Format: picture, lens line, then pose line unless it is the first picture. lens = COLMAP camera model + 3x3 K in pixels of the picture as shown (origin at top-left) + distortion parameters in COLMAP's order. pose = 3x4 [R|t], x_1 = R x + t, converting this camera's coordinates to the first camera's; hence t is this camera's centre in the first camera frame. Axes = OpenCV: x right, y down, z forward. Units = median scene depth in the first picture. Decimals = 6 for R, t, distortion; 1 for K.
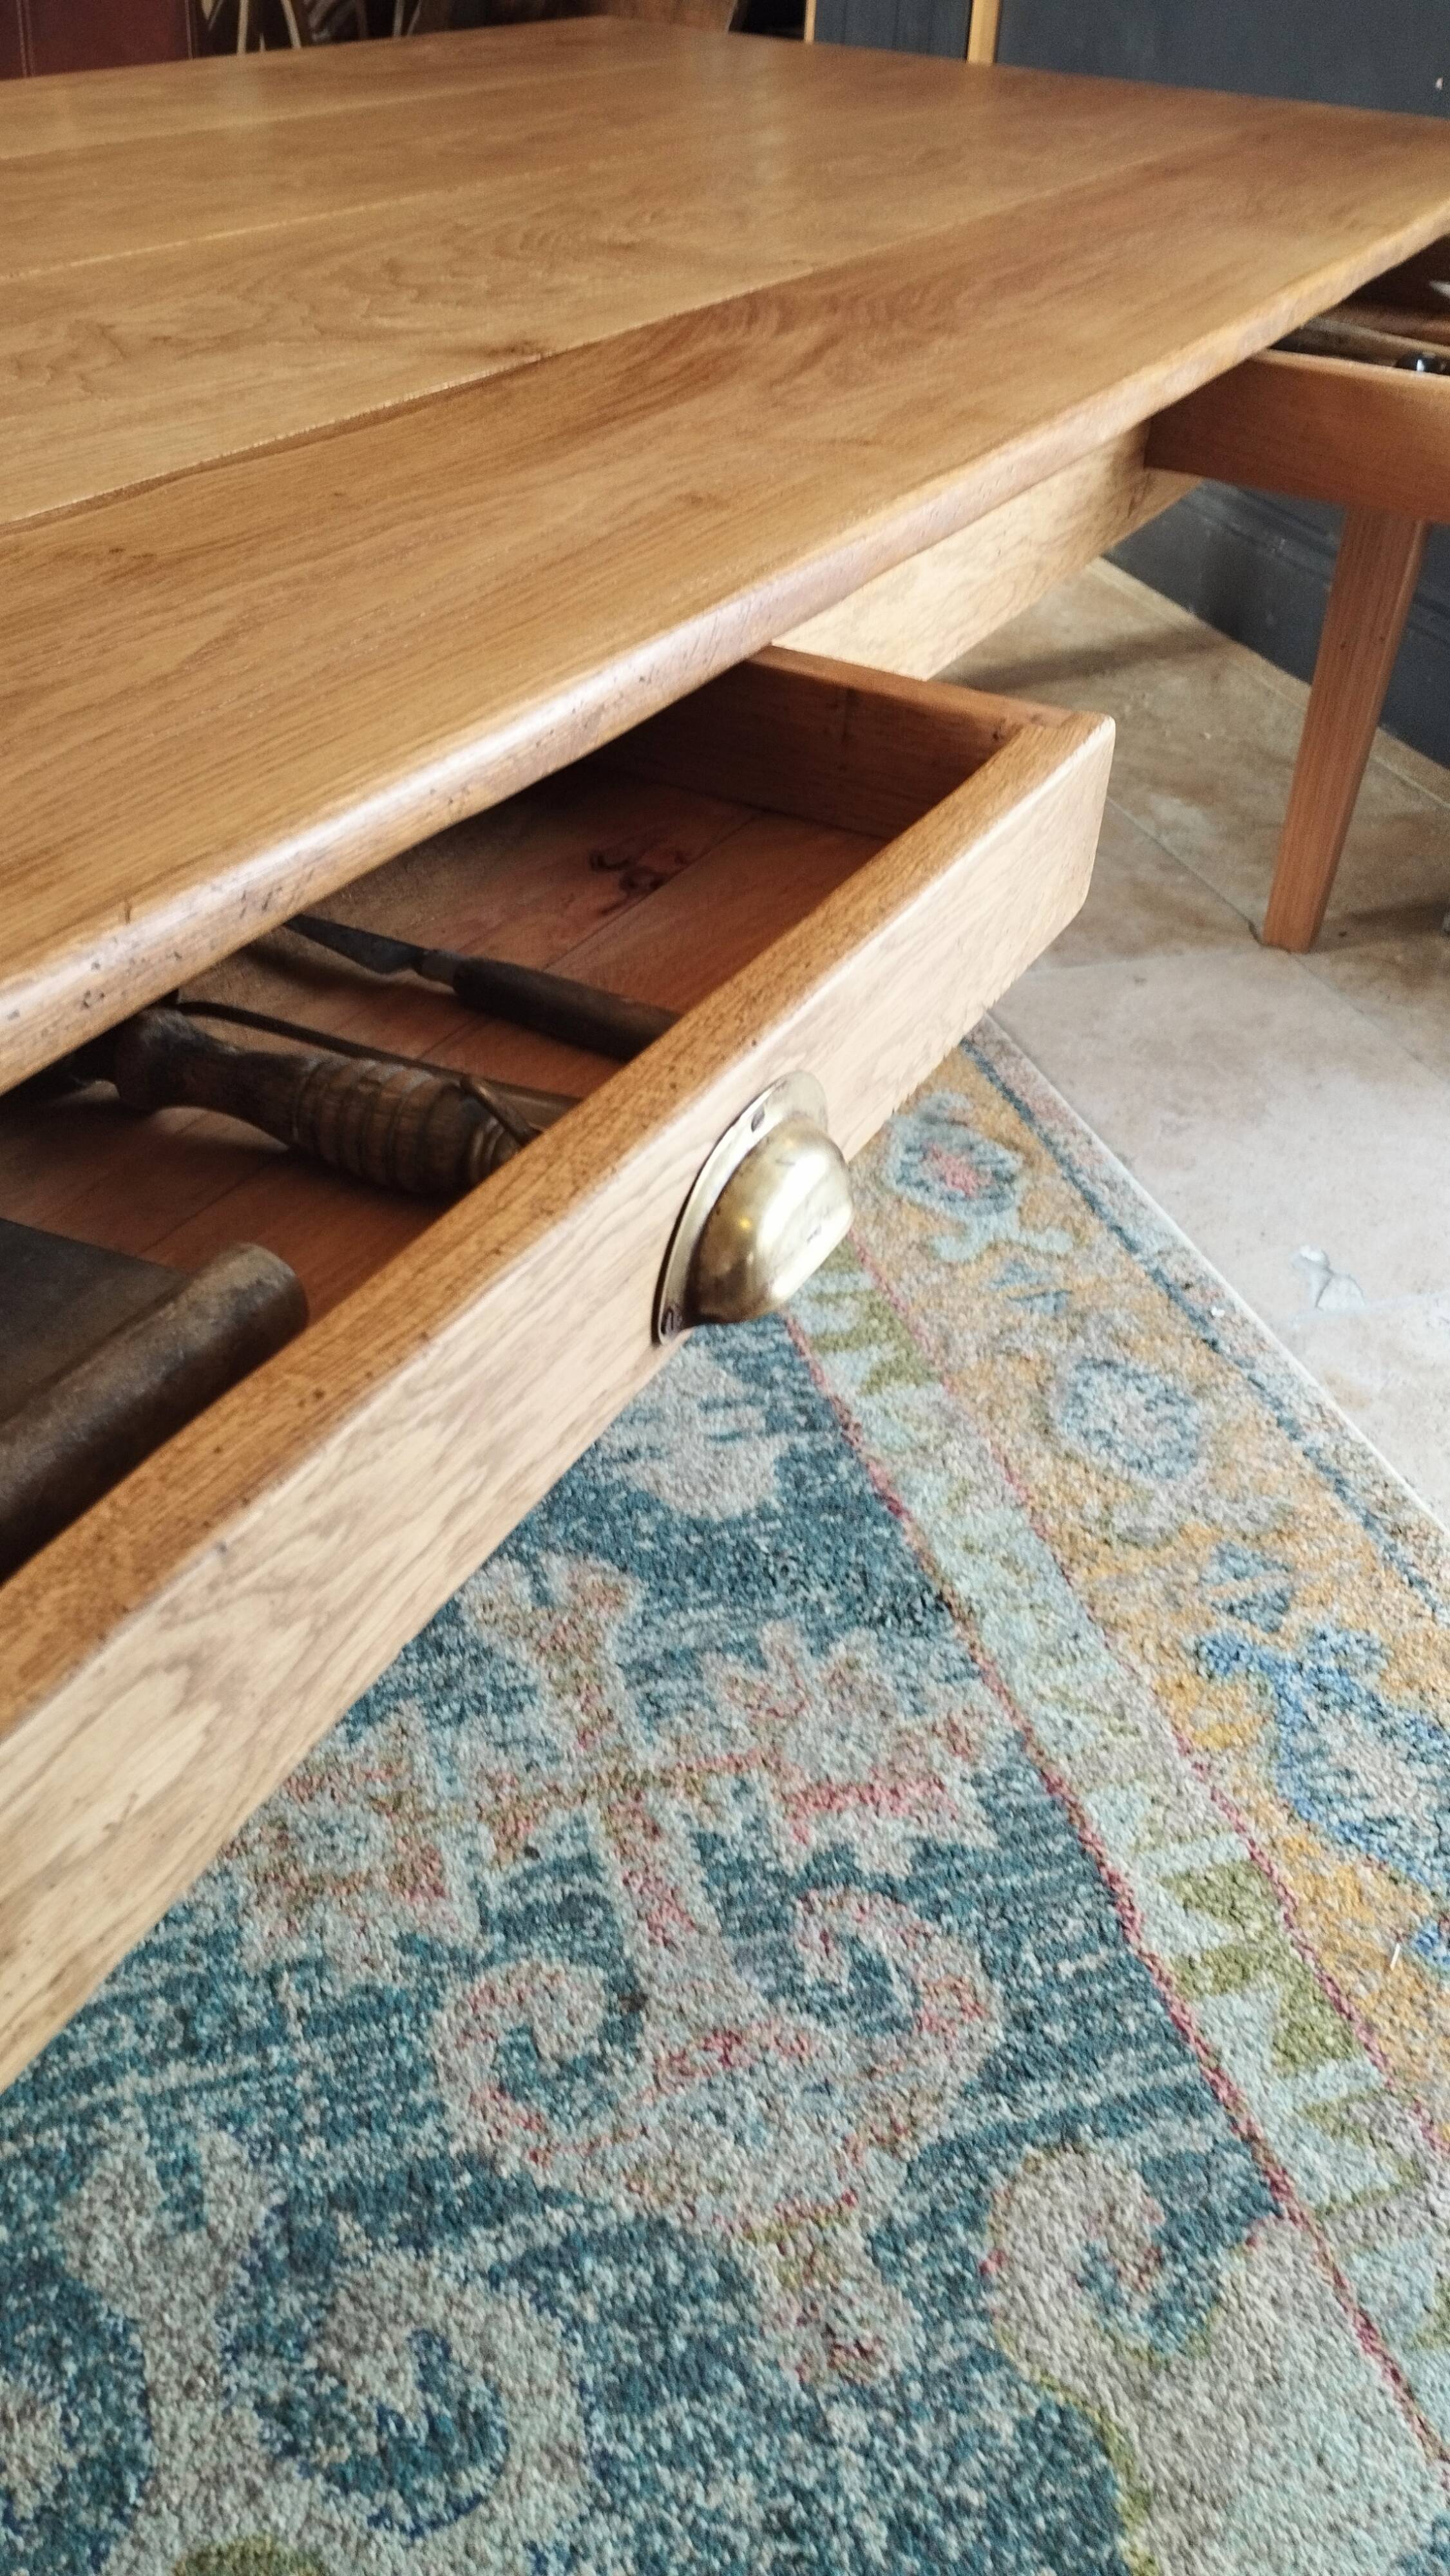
lens RADIAL K [[2165.9, 0, 720.0], [0, 2165.9, 1289.1], [0, 0, 1]] dist [0.069701, -0.095800]
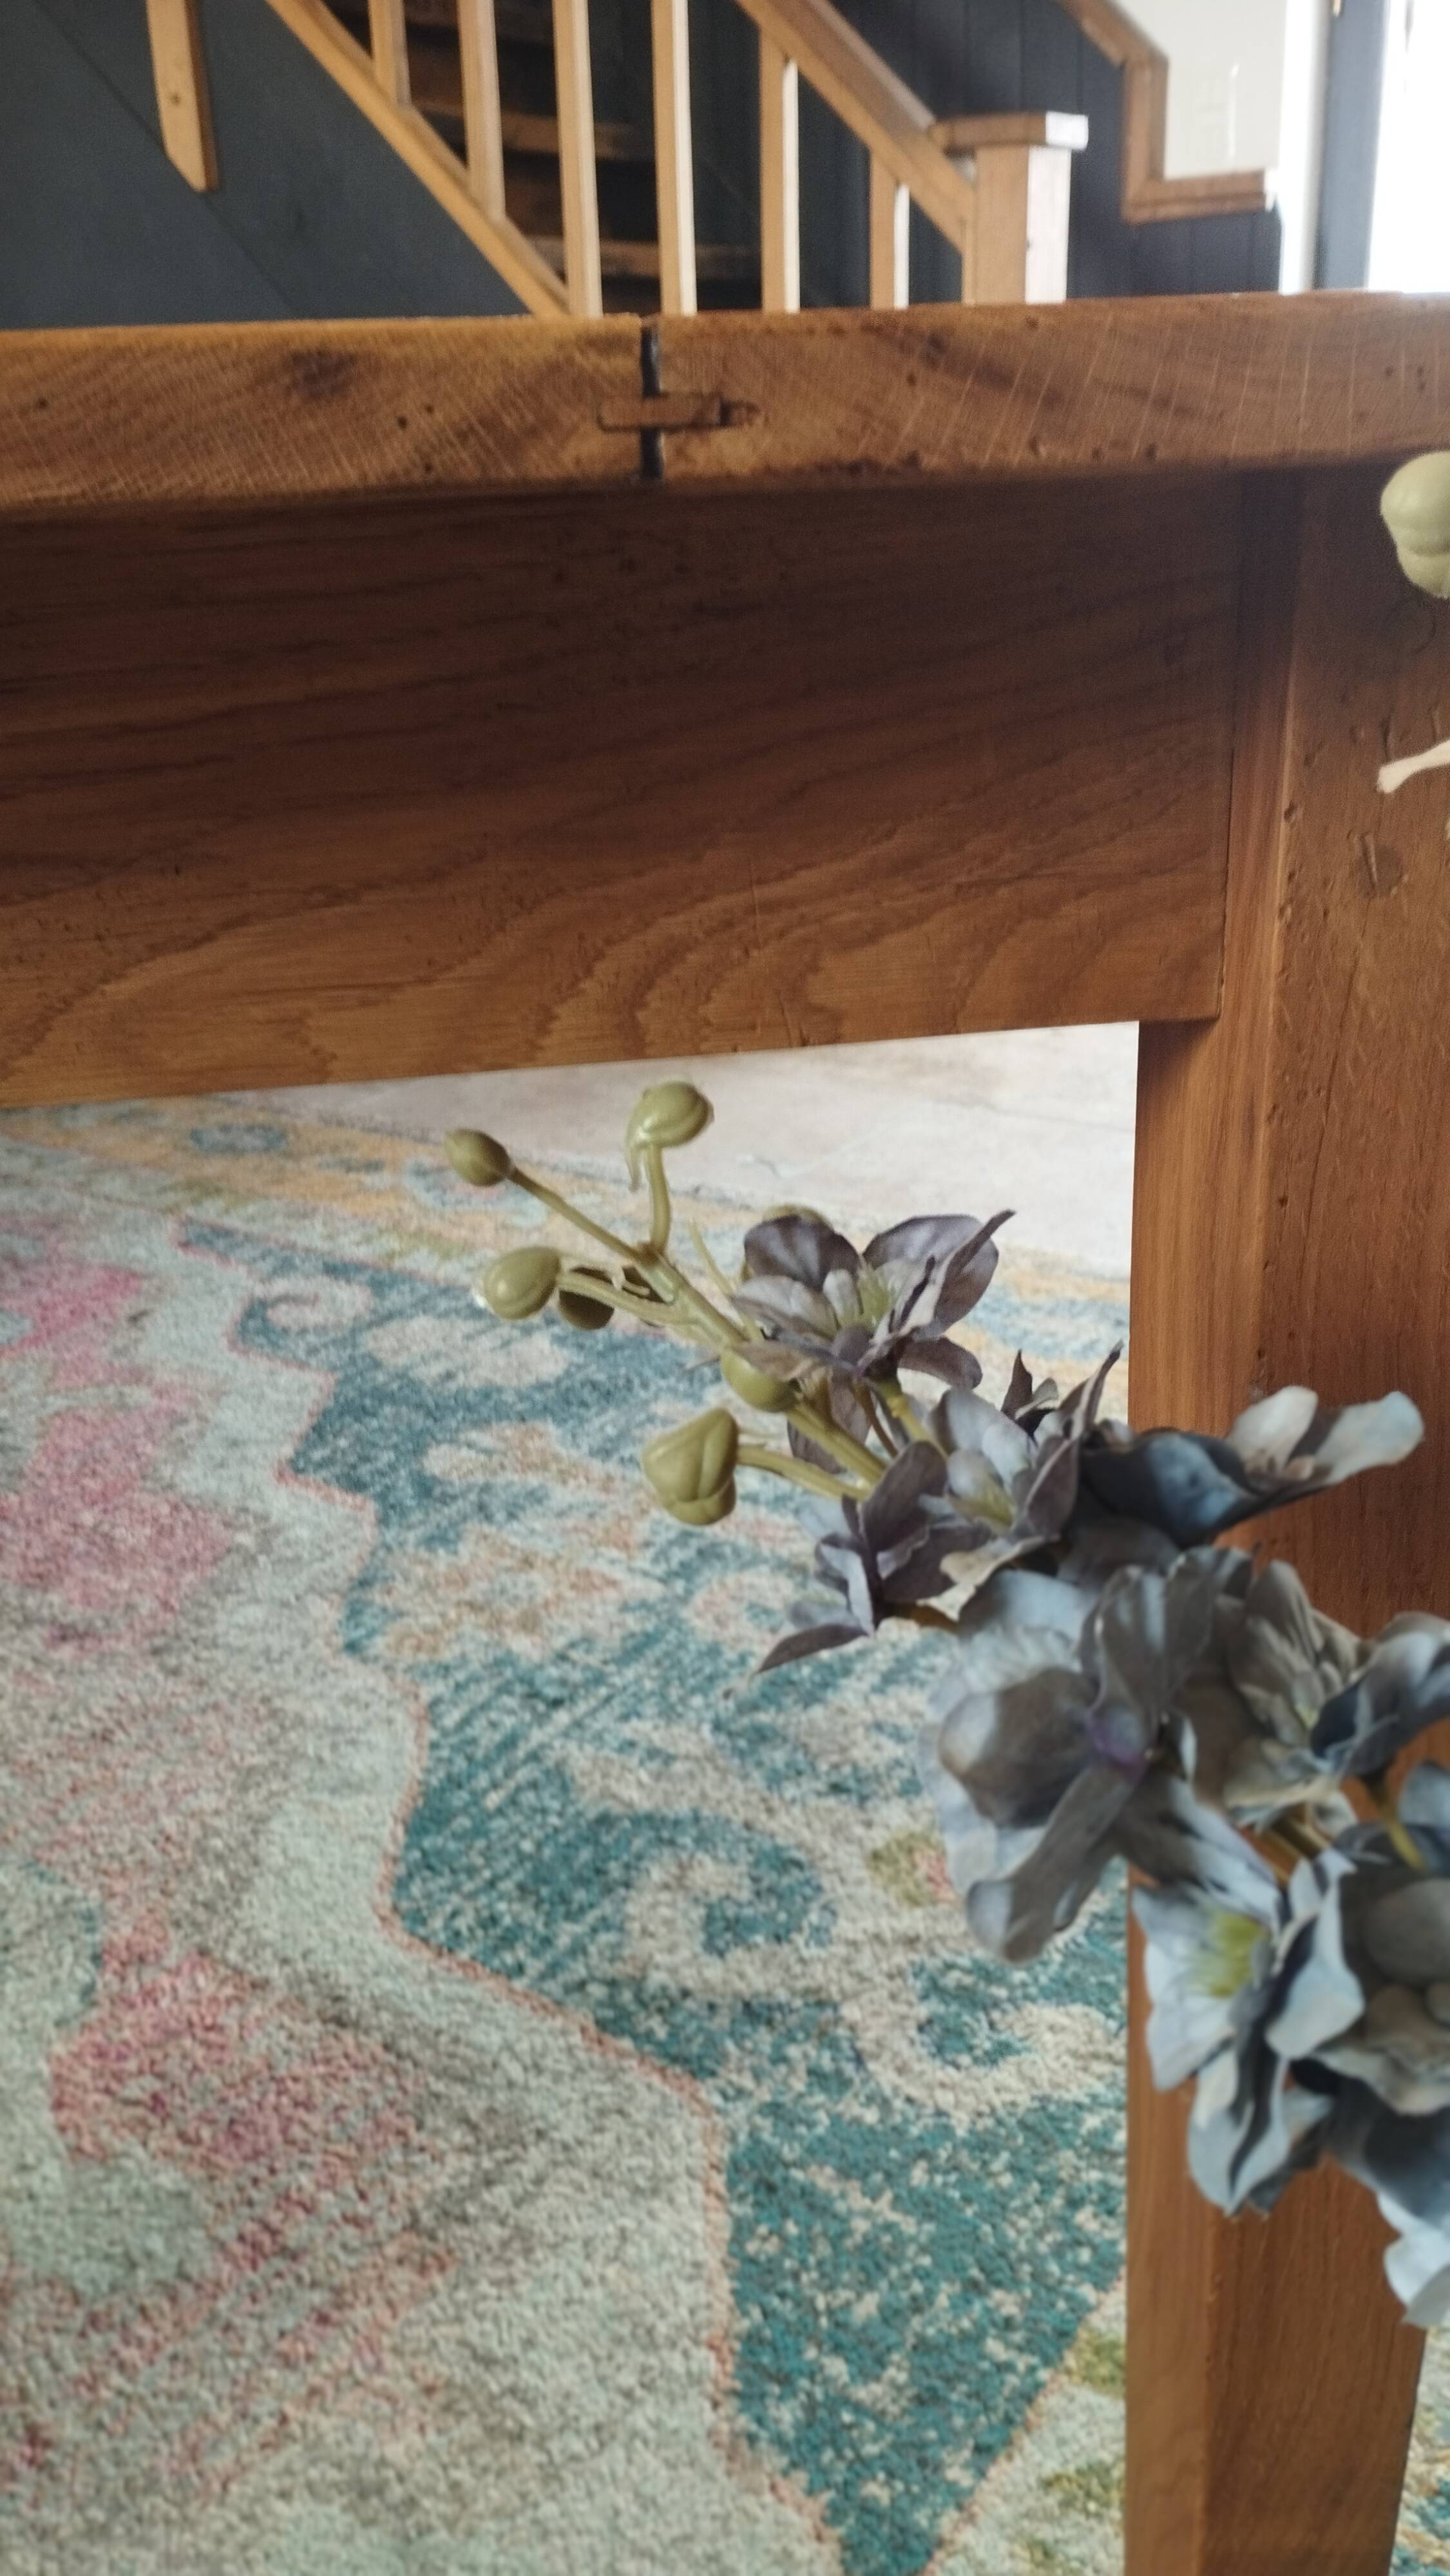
lens RADIAL K [[2165.9, 0, 741.0], [0, 2165.9, 1293.8], [0, 0, 1]] dist [0.069701, -0.095800]
pose [[0.793264, -0.299481, 0.530136, -0.583837], [0.406077, 0.908977, -0.094136, 0.232953], [-0.453690, 0.289951, 0.842671, -0.114817]]
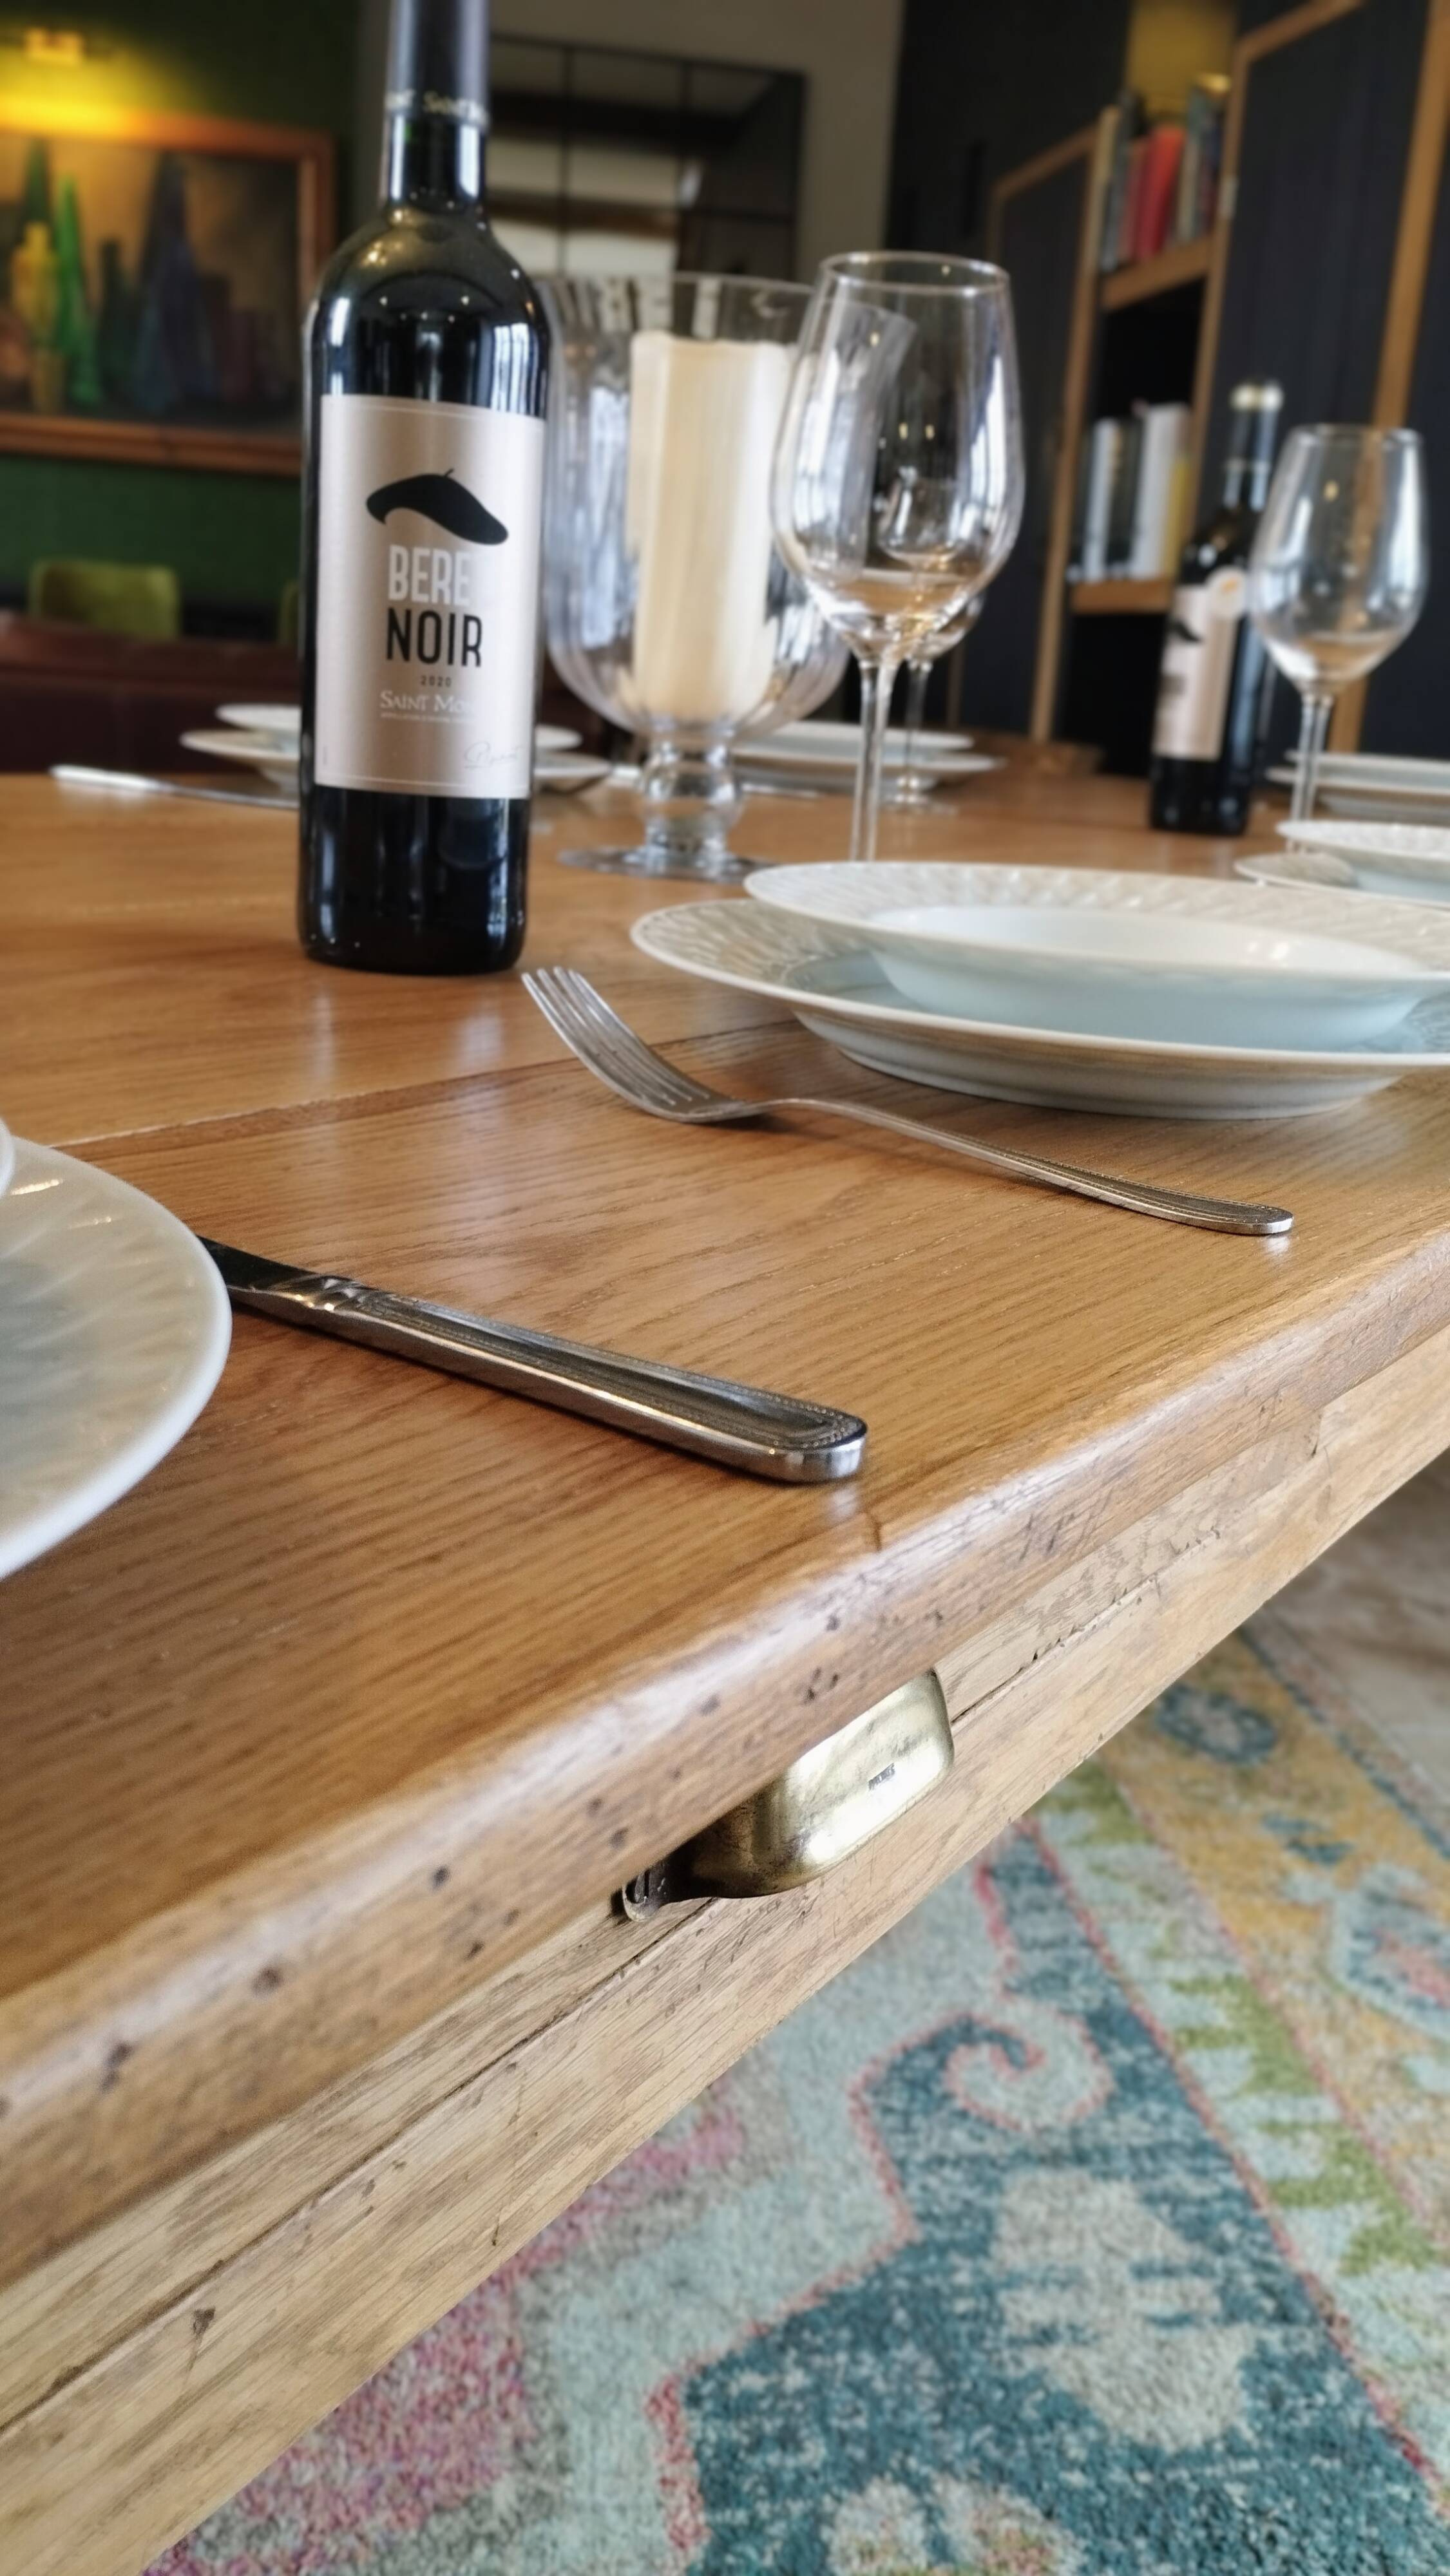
lens RADIAL K [[2165.9, 0, 721.3], [0, 2165.9, 1277.8], [0, 0, 1]] dist [0.069701, -0.095800]
pose [[0.991706, 0.045769, -0.120098, -0.085446], [-0.082461, 0.943341, -0.321416, -0.018260], [0.098582, 0.328654, 0.939291, 0.156728]]
